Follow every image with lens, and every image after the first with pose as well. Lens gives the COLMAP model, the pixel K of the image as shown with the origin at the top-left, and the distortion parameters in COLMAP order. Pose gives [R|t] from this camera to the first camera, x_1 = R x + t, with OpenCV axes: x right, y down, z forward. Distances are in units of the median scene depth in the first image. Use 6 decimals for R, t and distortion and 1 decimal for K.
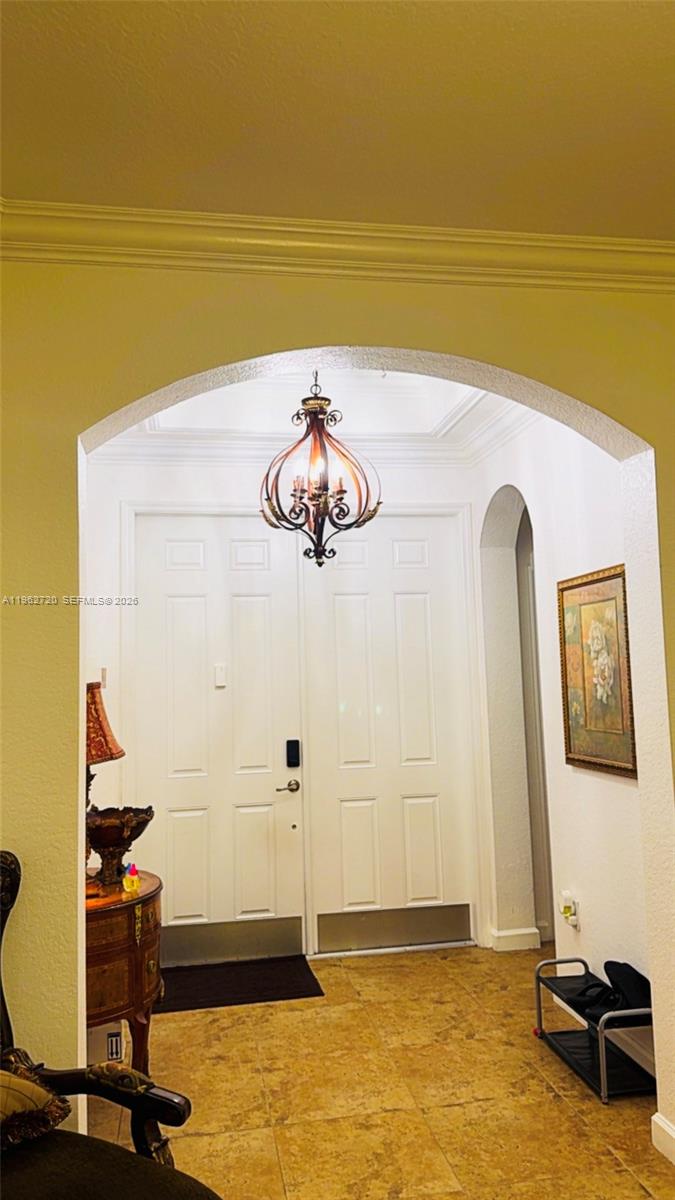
lens RADIAL K [[881.7, 0, 337.5], [0, 881.7, 600.0], [0, 0, 1]] dist [0.179433, -0.309950]
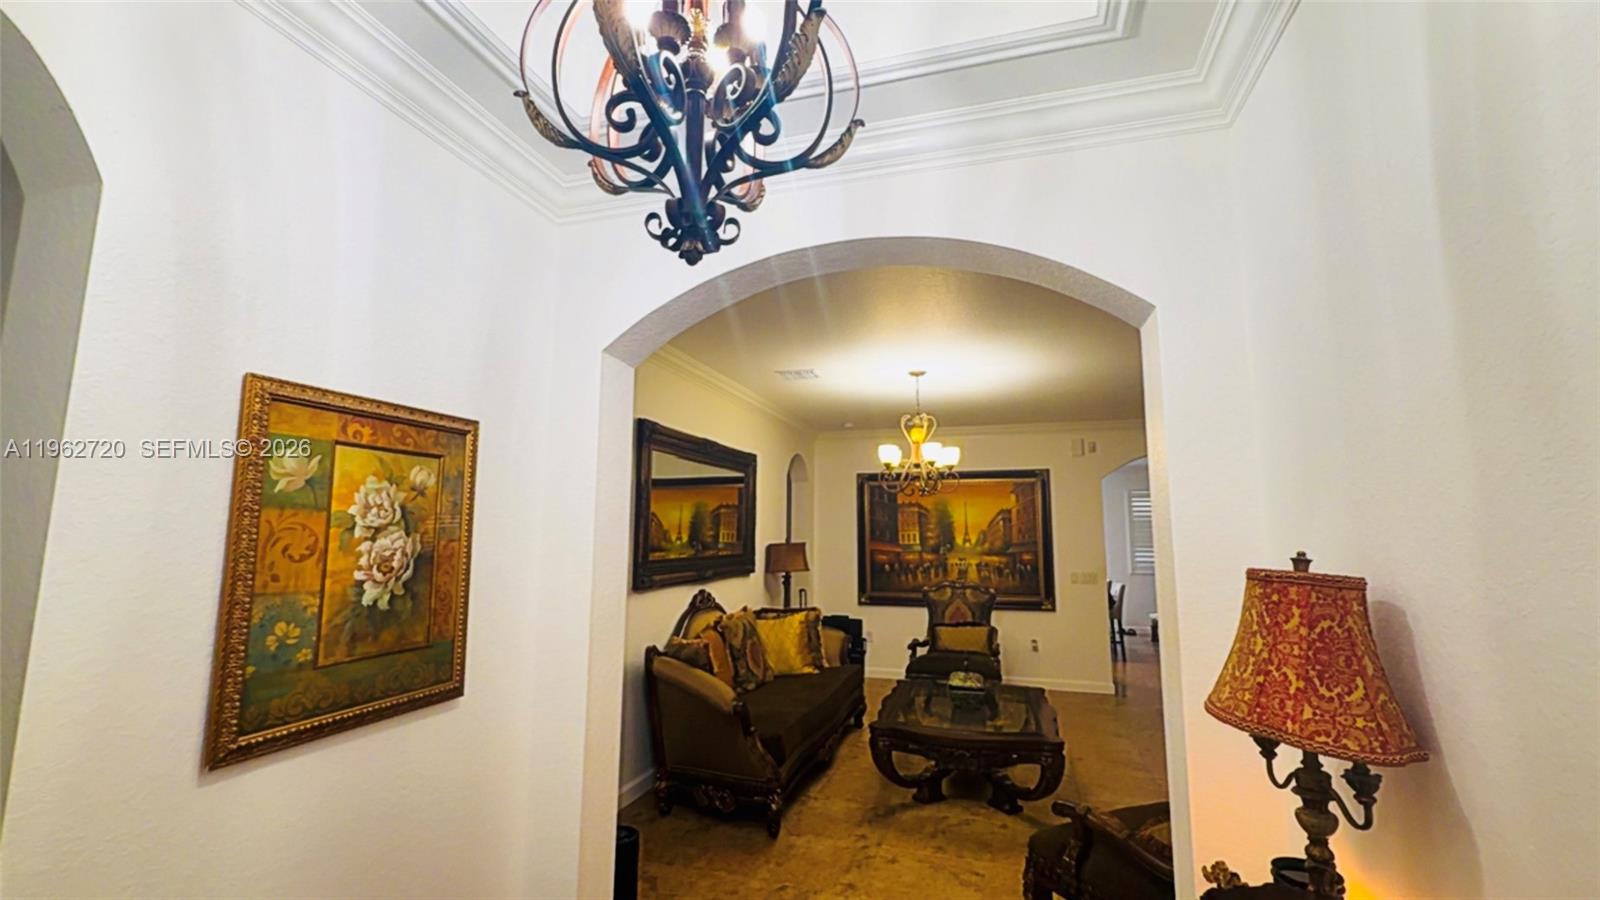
lens RADIAL K [[690.9, 0, 800.0], [0, 690.9, 450.0], [0, 0, 1]] dist [-0.000795, -0.000127]
pose [[-0.894344, 0.086588, 0.438921, -0.184088], [-0.009906, 0.977018, -0.212925, 0.100509], [-0.447270, -0.194776, -0.872933, 1.254943]]
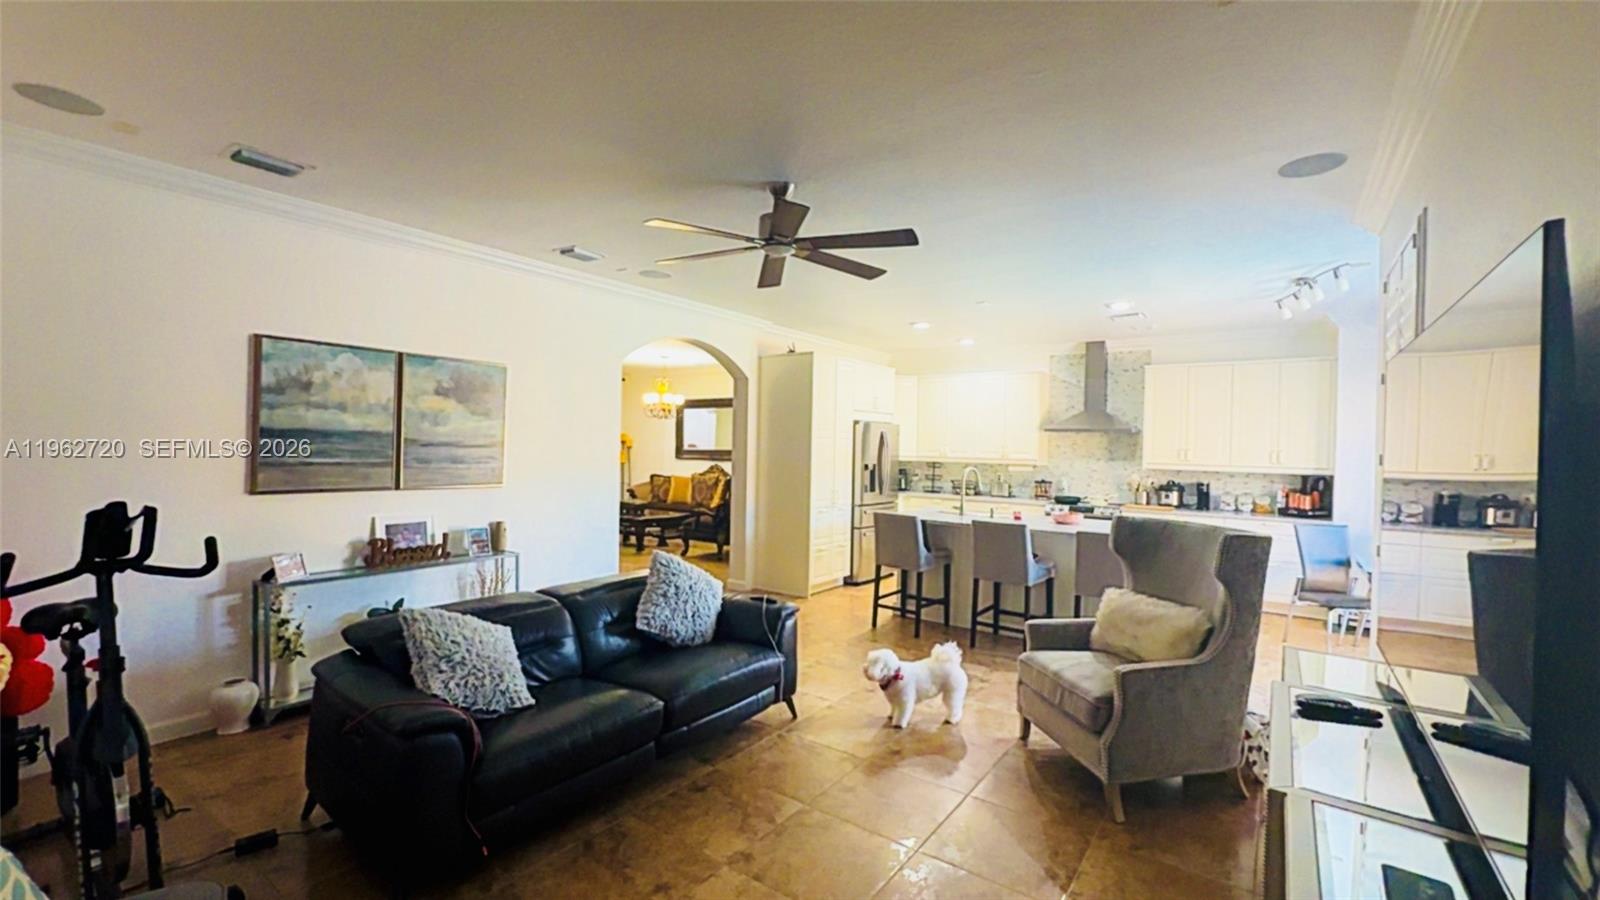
lens RADIAL K [[672.0, 0, 800.0], [0, 672.0, 450.0], [0, 0, 1]] dist [0.012875, -0.000285]
pose [[0.709420, 0.038259, 0.703747, -1.287532], [-0.099750, 0.993925, 0.046520, -0.160634], [-0.697692, -0.103200, 0.708926, -2.299713]]
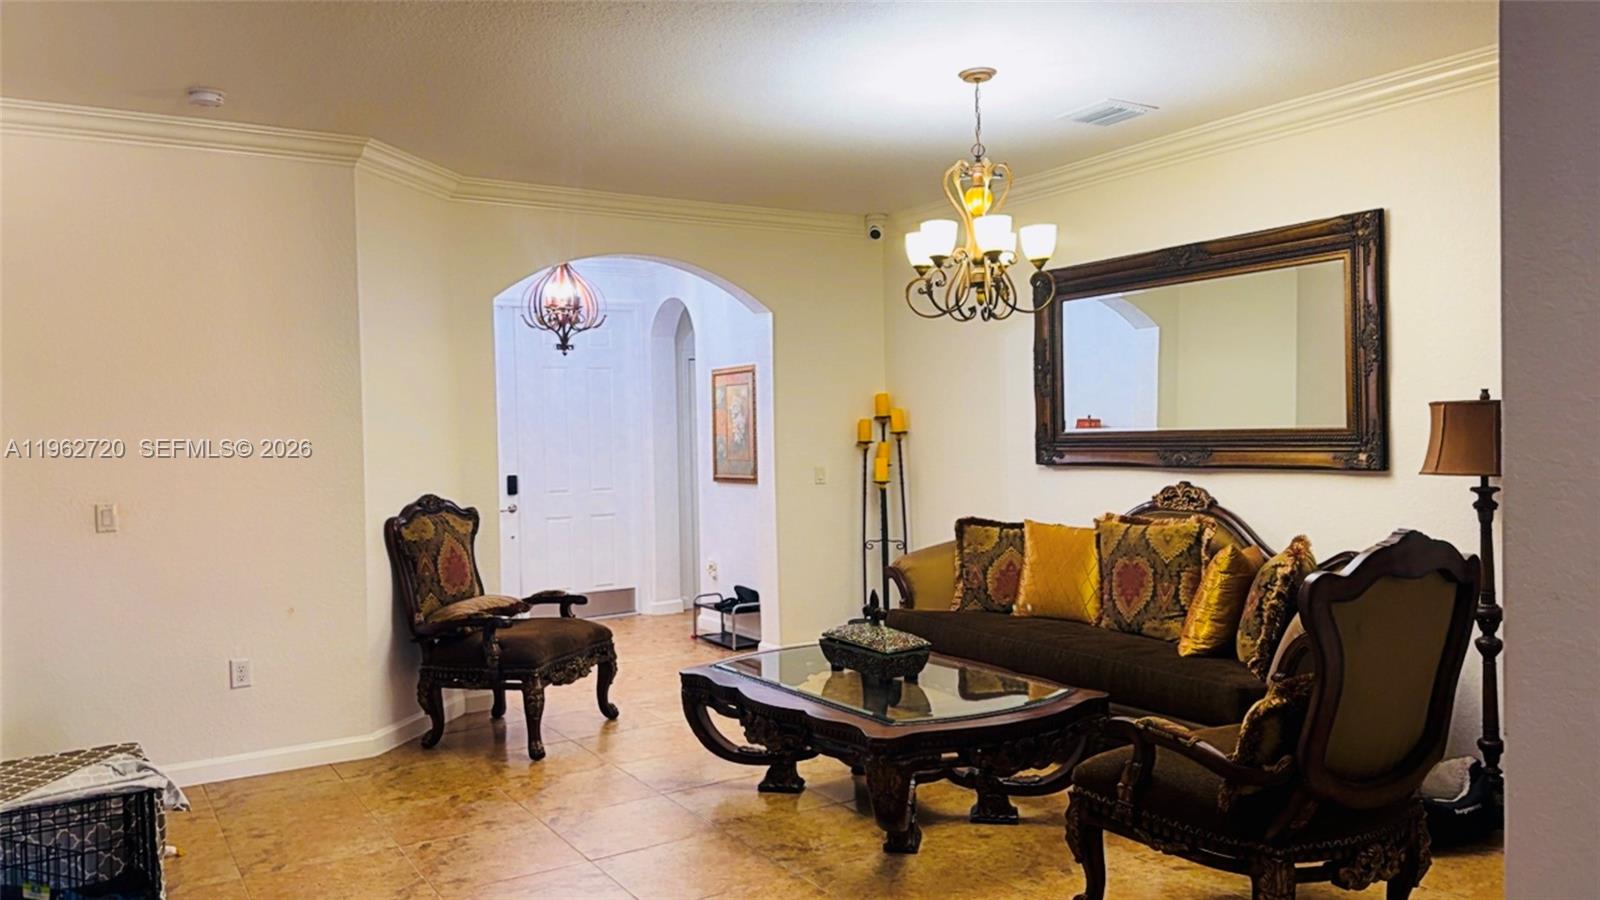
lens RADIAL K [[1175.6, 0, 800.0], [0, 1175.6, 450.0], [0, 0, 1]] dist [0.179433, -0.309950]
pose [[0.925319, 0.003079, 0.379178, -0.431443], [-0.038352, 0.995599, 0.085507, -0.067977], [-0.377246, -0.093663, 0.921365, -1.081790]]
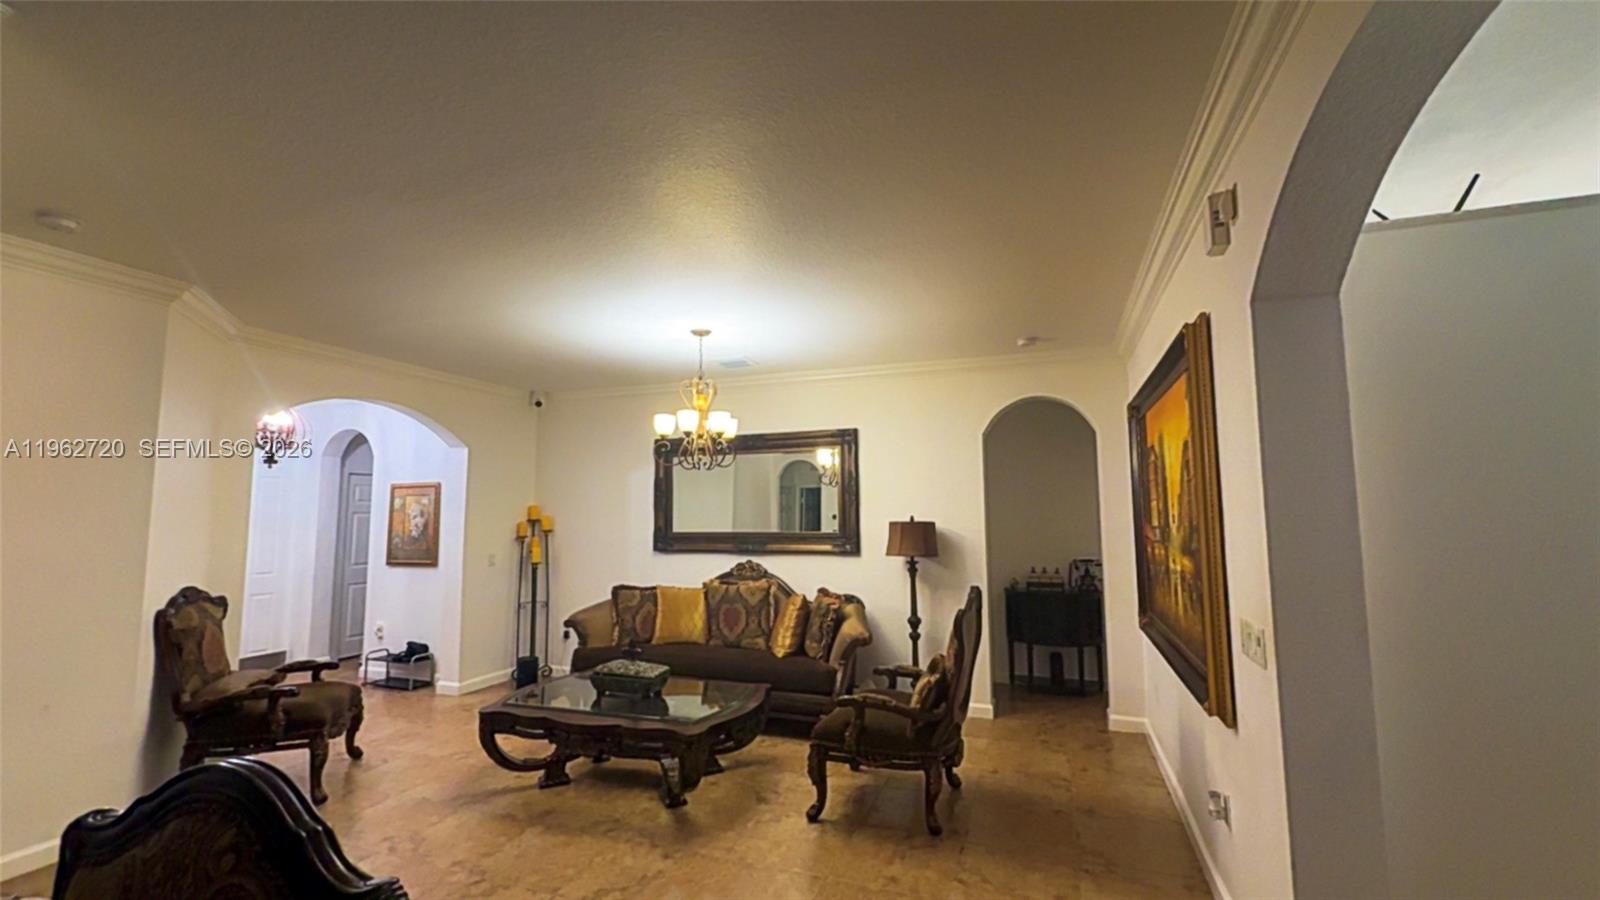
lens RADIAL K [[672.0, 0, 800.0], [0, 672.0, 450.0], [0, 0, 1]] dist [0.012875, -0.000285]
pose [[0.503020, 0.111167, 0.857096, -0.731840], [-0.083703, 0.993298, -0.079709, -0.058687], [-0.860212, -0.031647, 0.508953, -0.773215]]
